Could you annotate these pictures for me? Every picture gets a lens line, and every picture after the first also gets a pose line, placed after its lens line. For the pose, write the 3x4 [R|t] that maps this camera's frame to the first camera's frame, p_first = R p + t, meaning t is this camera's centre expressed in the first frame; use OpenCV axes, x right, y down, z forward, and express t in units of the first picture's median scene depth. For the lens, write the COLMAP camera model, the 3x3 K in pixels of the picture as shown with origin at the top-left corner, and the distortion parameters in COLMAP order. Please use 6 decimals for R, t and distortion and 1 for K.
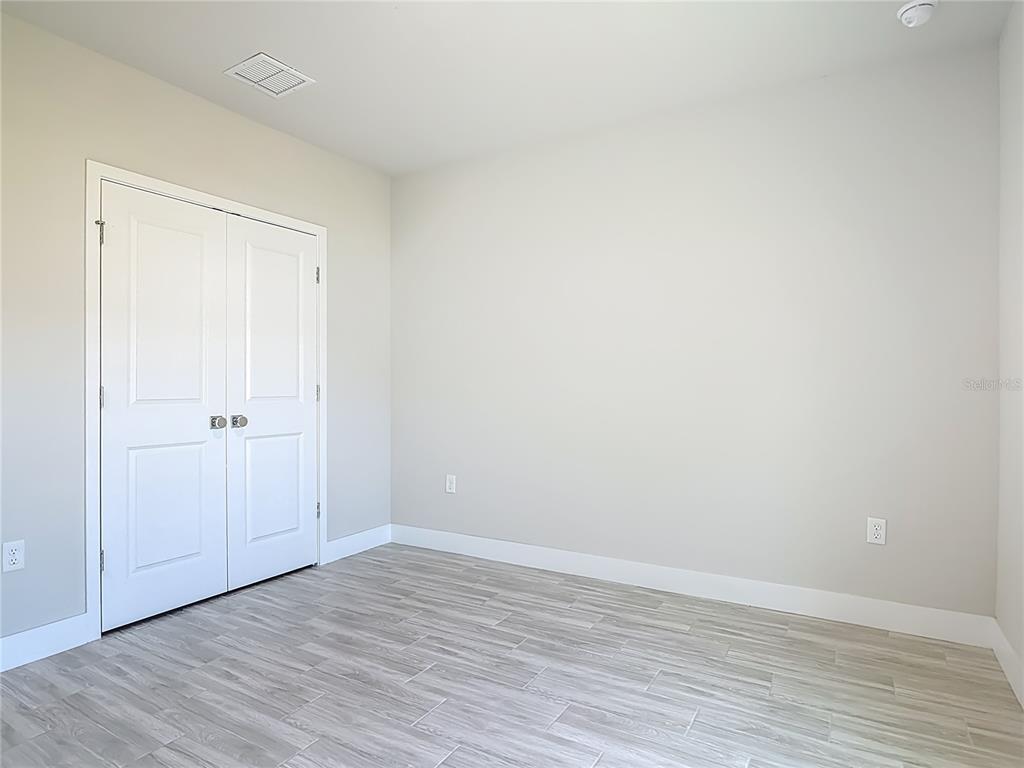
lens RADIAL K [[582.4, 0, 514.5], [0, 582.4, 383.3], [0, 0, 1]] dist [-0.002342, -0.003367]
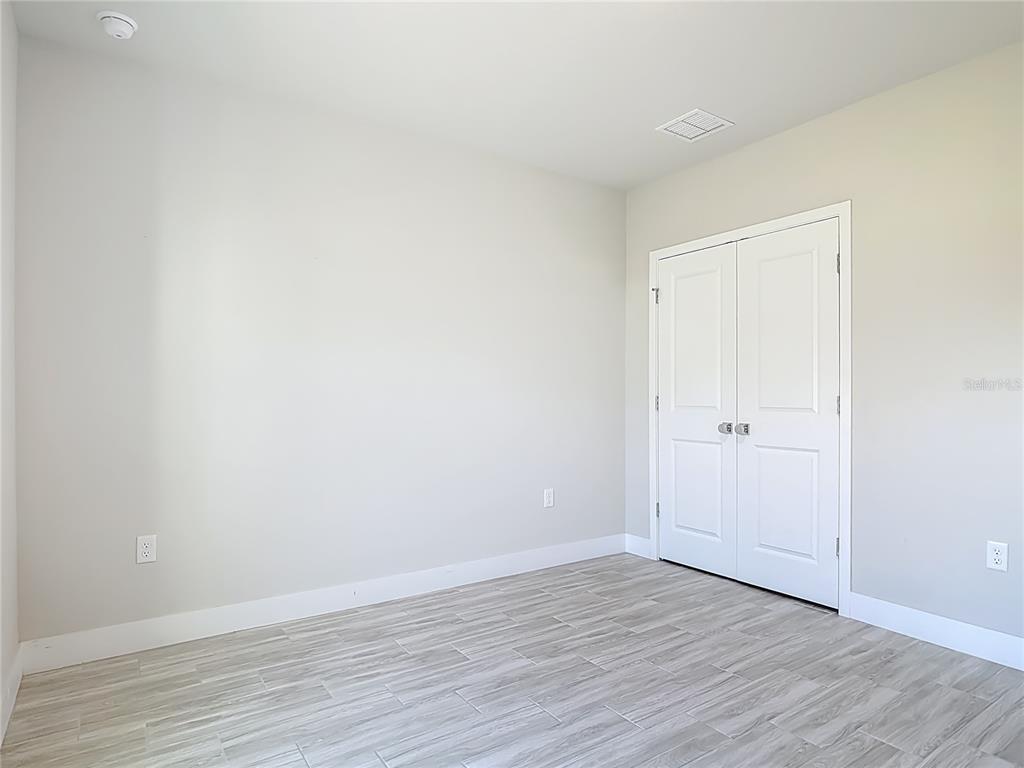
lens RADIAL K [[584.1, 0, 517.4], [0, 584.1, 381.8], [0, 0, 1]] dist [-0.035323, 0.002261]
pose [[-0.409126, -0.008505, -0.912438, 0.726185], [0.008639, 0.999876, -0.013194, -0.012711], [0.912437, -0.013281, -0.409001, 1.117465]]
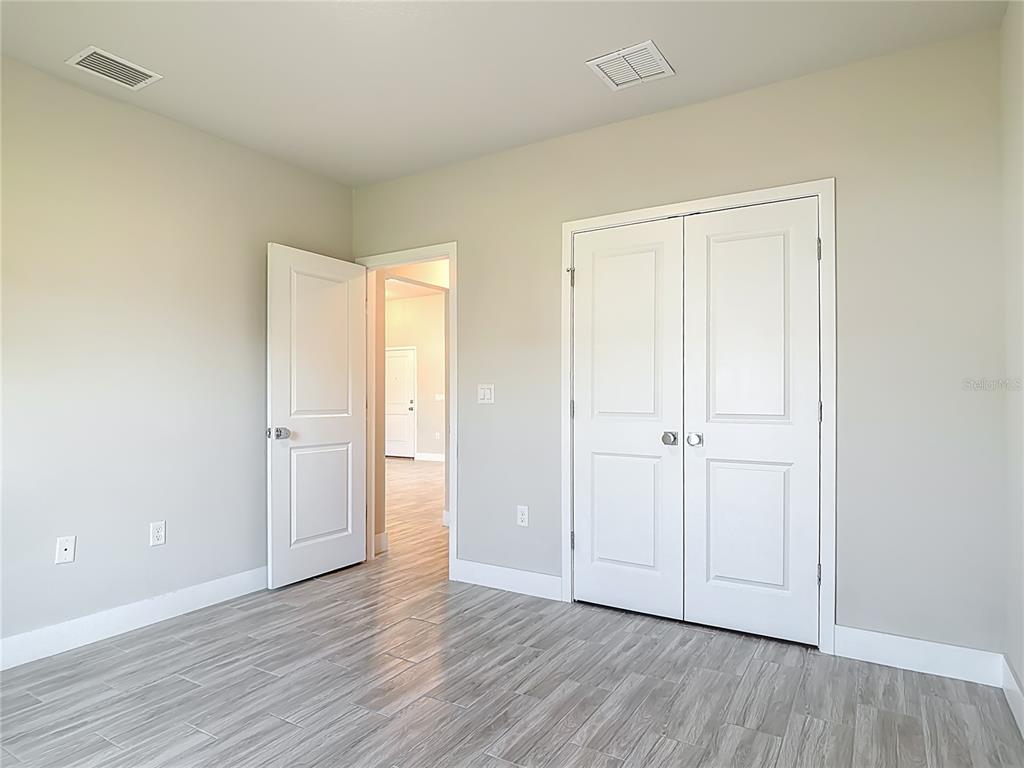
lens RADIAL K [[615.1, 0, 509.7], [0, 615.1, 385.3], [0, 0, 1]] dist [0.009912, -0.002544]
pose [[-0.007899, -0.009172, -0.999927, 0.526050], [0.004598, 0.999947, -0.009208, -0.013144], [0.999958, -0.004671, -0.007856, 0.758583]]
